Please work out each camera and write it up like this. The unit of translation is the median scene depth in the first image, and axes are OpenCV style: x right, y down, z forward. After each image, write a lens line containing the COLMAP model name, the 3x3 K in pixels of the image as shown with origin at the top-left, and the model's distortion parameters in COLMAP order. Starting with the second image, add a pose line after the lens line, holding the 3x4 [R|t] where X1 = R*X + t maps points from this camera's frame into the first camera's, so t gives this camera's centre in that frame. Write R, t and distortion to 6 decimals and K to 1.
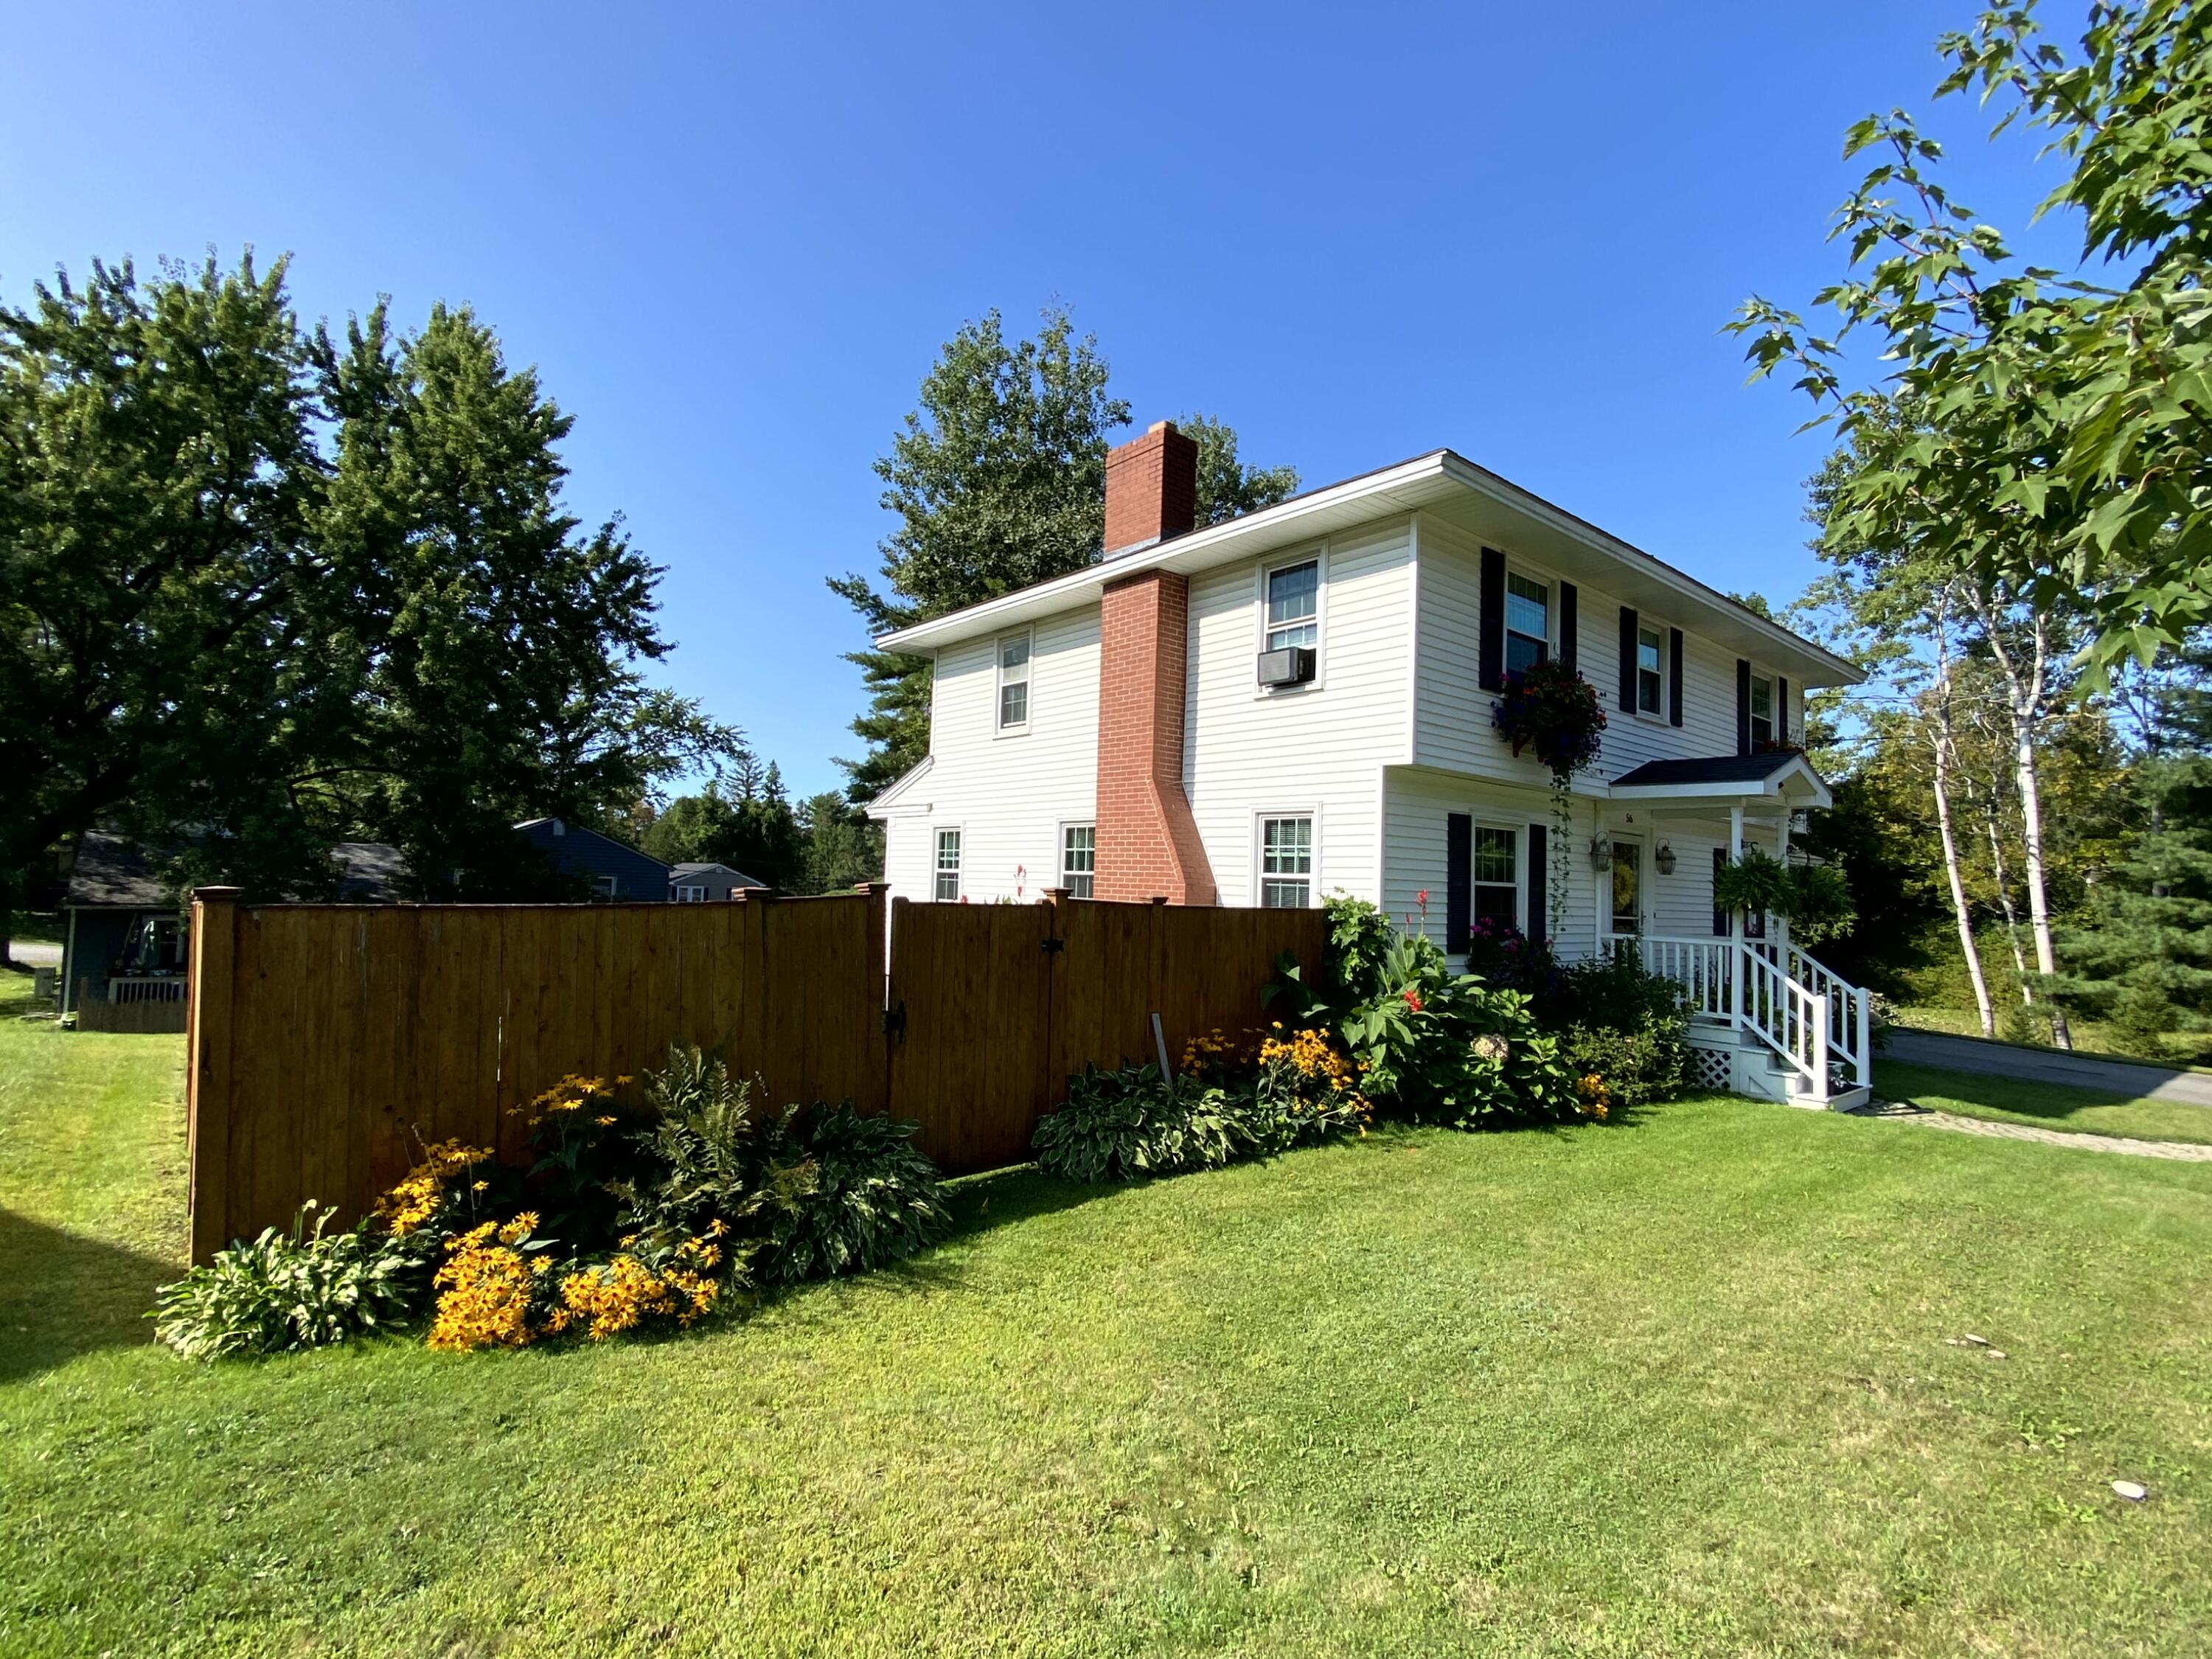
lens RADIAL K [[1119.9, 0, 1148.7], [0, 1119.9, 857.0], [0, 0, 1]] dist [-0.039943, -0.003879]
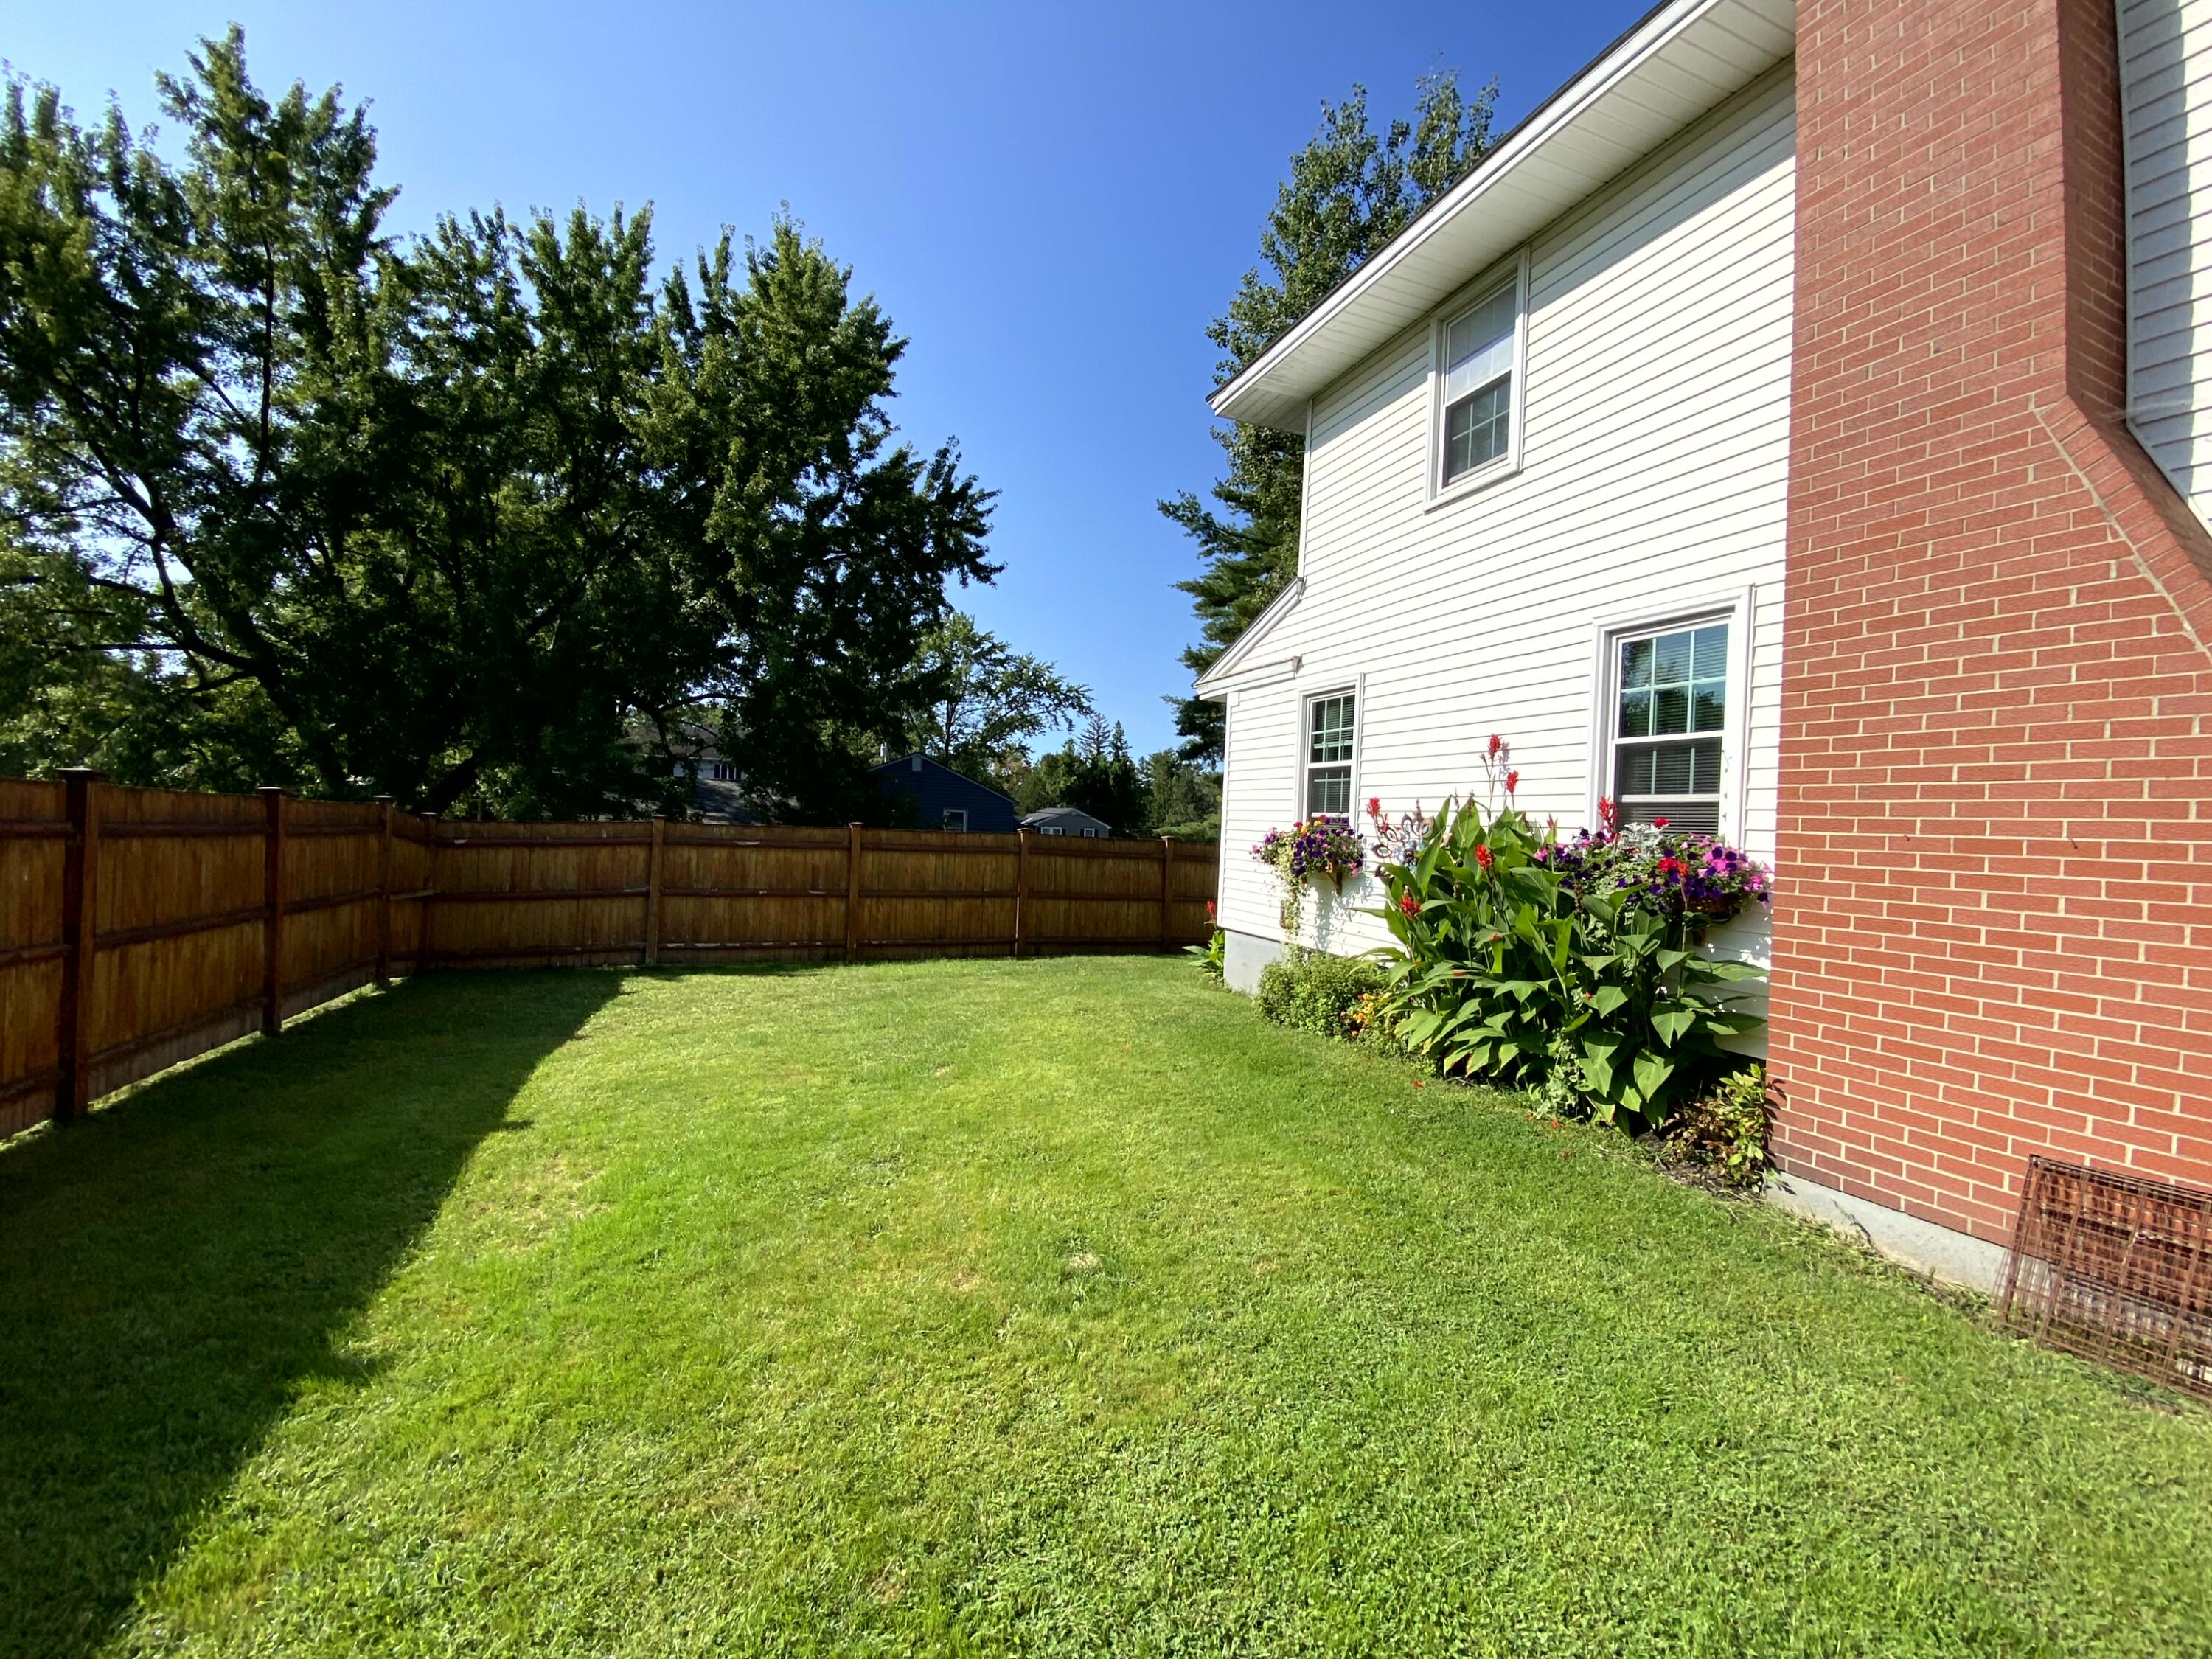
lens RADIAL K [[904.3, 0, 1105.0], [0, 904.3, 832.8], [0, 0, 1]] dist [-0.010198, -0.000778]
pose [[0.940120, 0.016078, -0.340464, -0.071421], [-0.008179, 0.999663, 0.024624, 0.021183], [0.340745, -0.020365, 0.939935, 0.284078]]
